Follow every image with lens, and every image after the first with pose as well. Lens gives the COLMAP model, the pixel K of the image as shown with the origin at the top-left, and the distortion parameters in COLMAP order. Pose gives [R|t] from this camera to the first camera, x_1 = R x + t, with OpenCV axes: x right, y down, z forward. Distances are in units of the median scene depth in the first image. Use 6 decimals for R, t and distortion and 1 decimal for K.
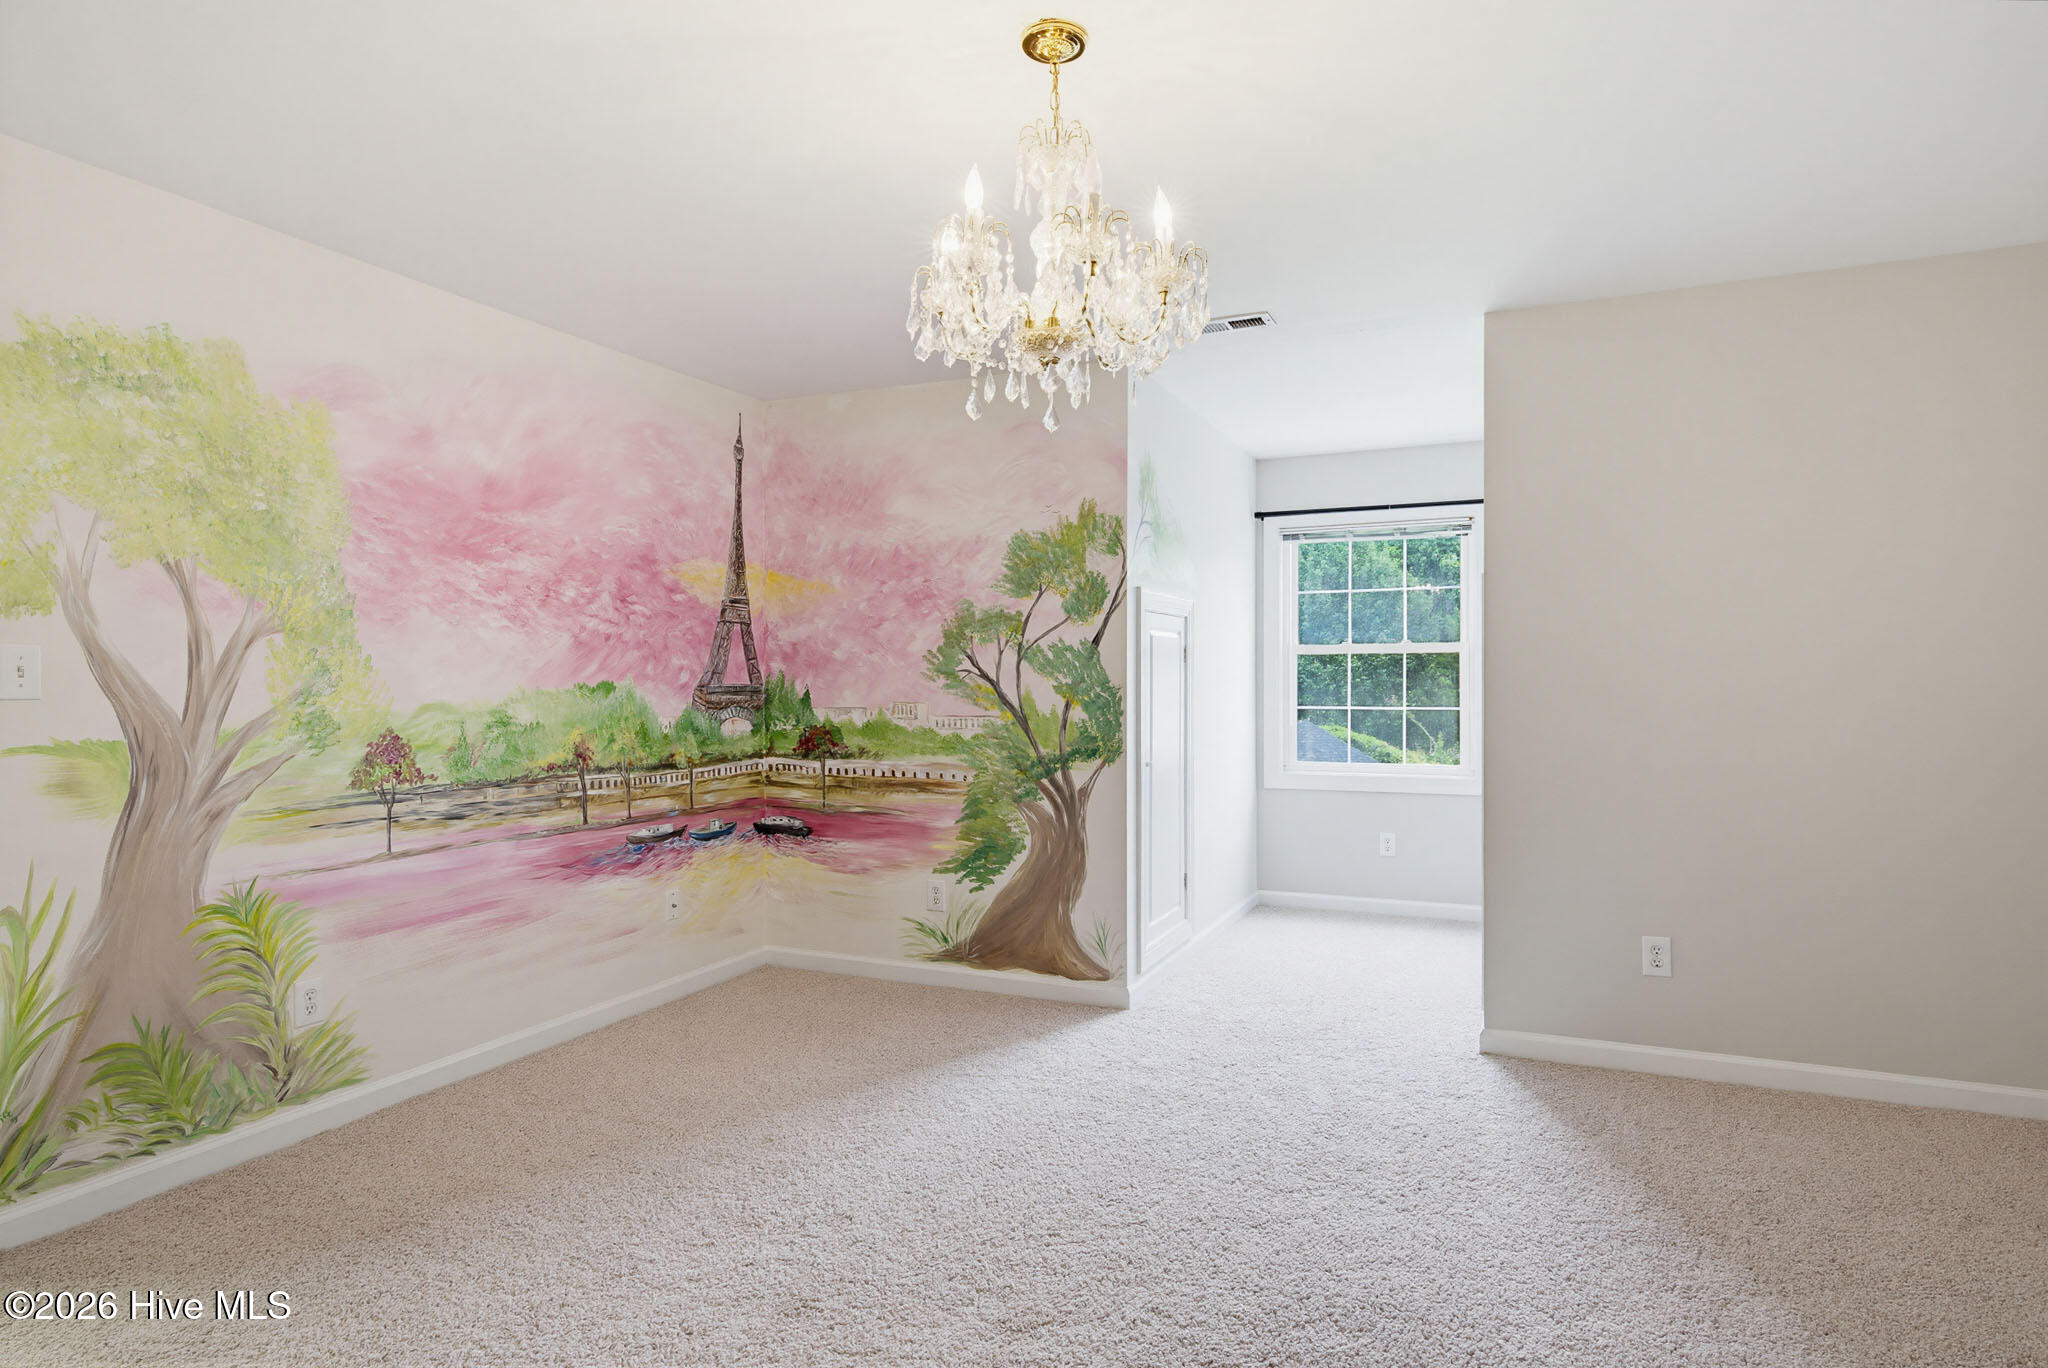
lens RADIAL K [[1138.7, 0, 1026.8], [0, 1138.7, 686.1], [0, 0, 1]] dist [0.012247, -0.001588]
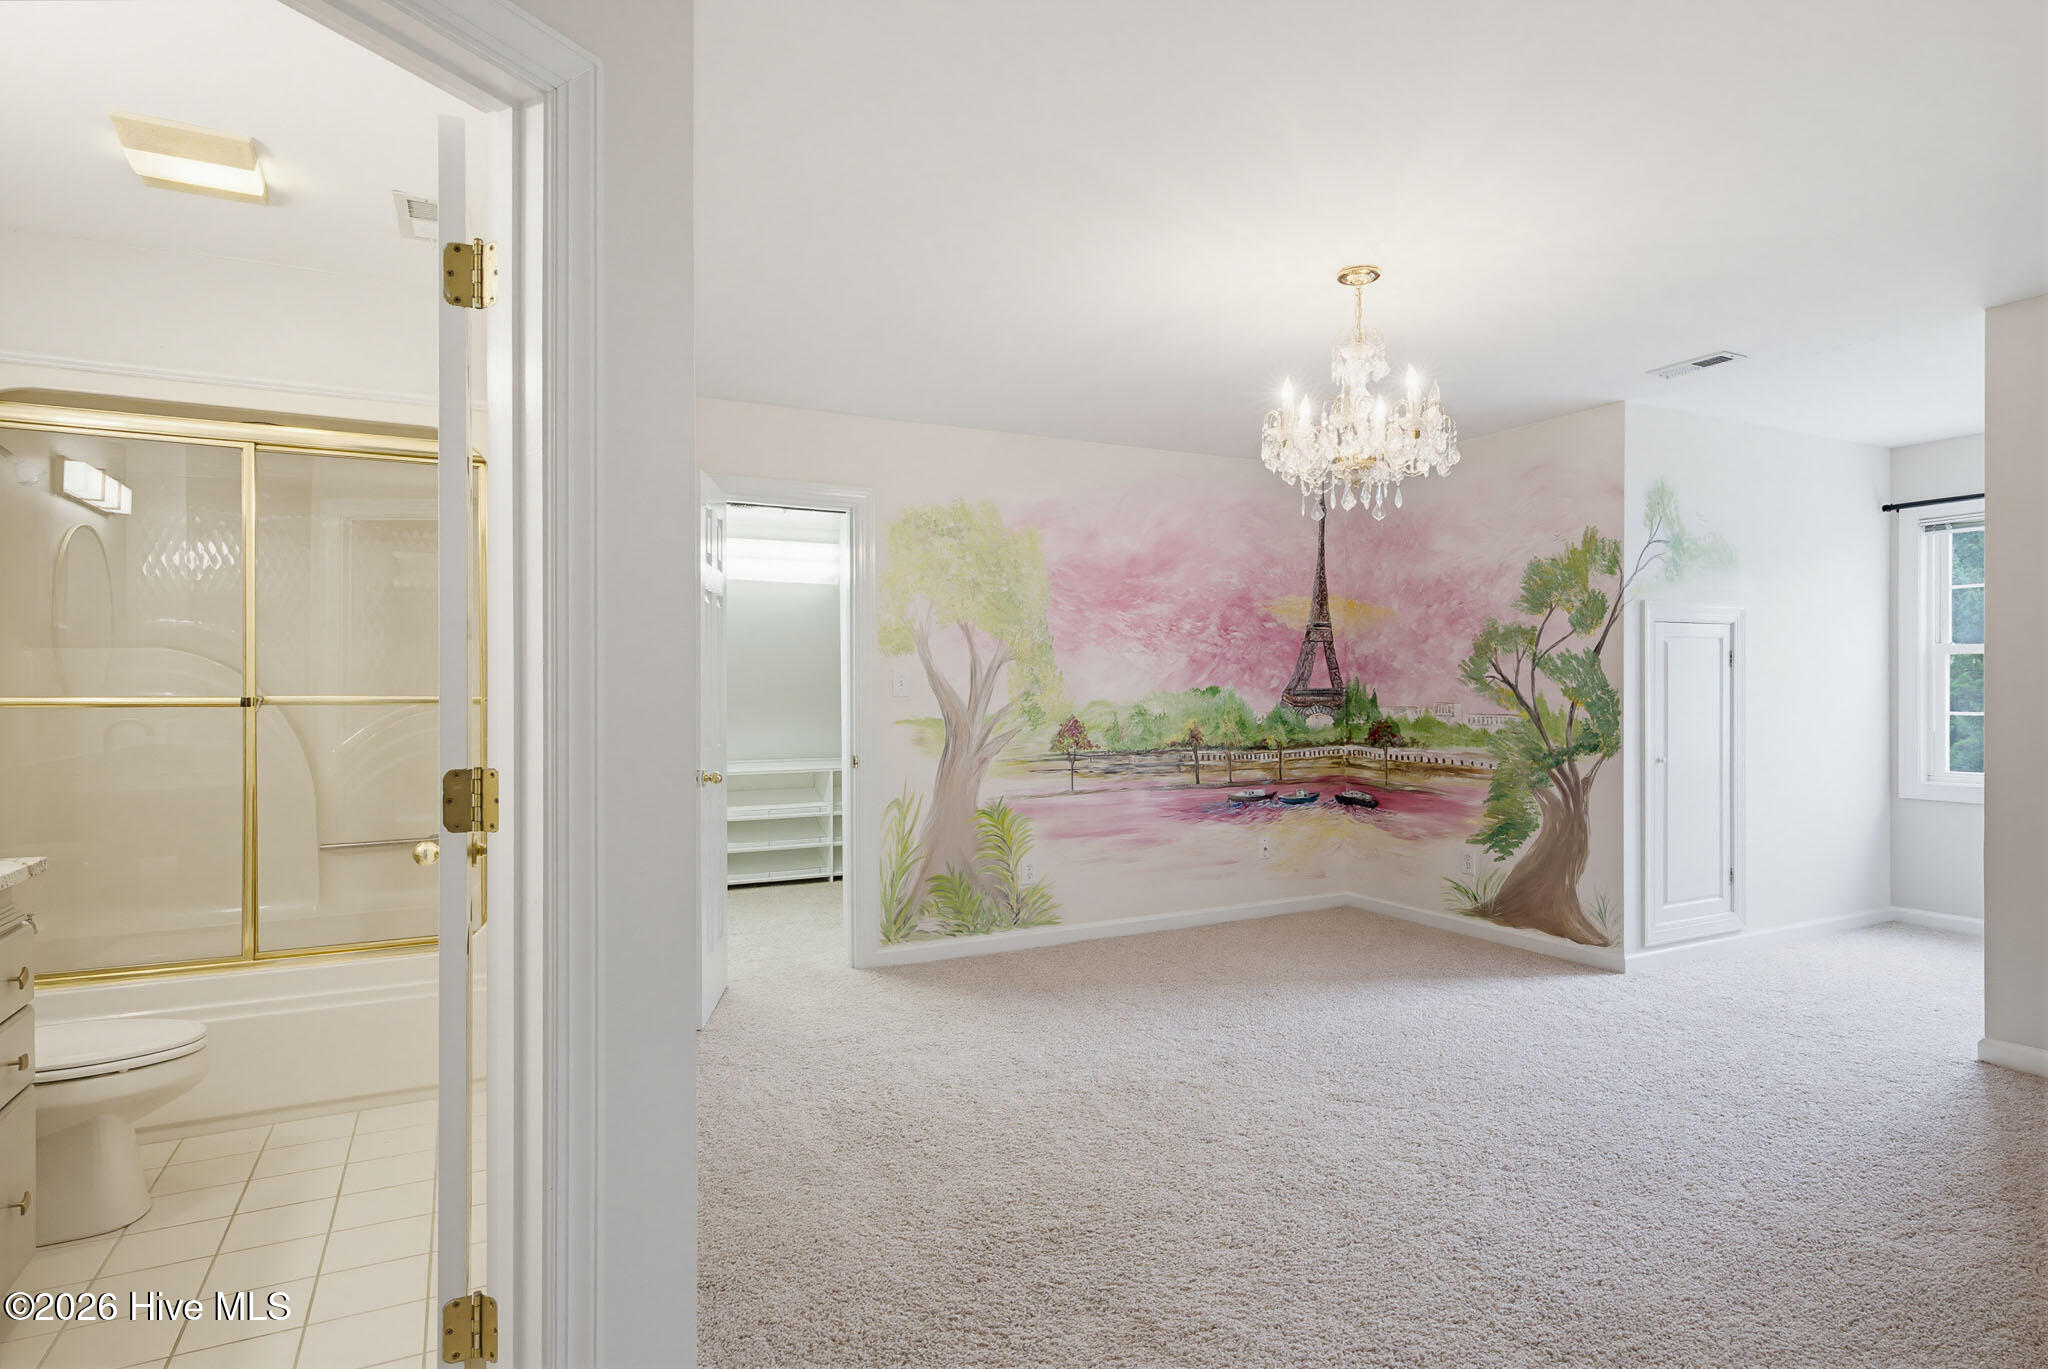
lens RADIAL K [[1105.2, 0, 1021.9], [0, 1105.2, 687.9], [0, 0, 1]] dist [0.002182, 0.000543]
pose [[0.776727, -0.002296, -0.629834, 0.324852], [0.000906, 0.999996, -0.002528, 0.000959], [0.629837, 0.001392, 0.776726, -0.239387]]
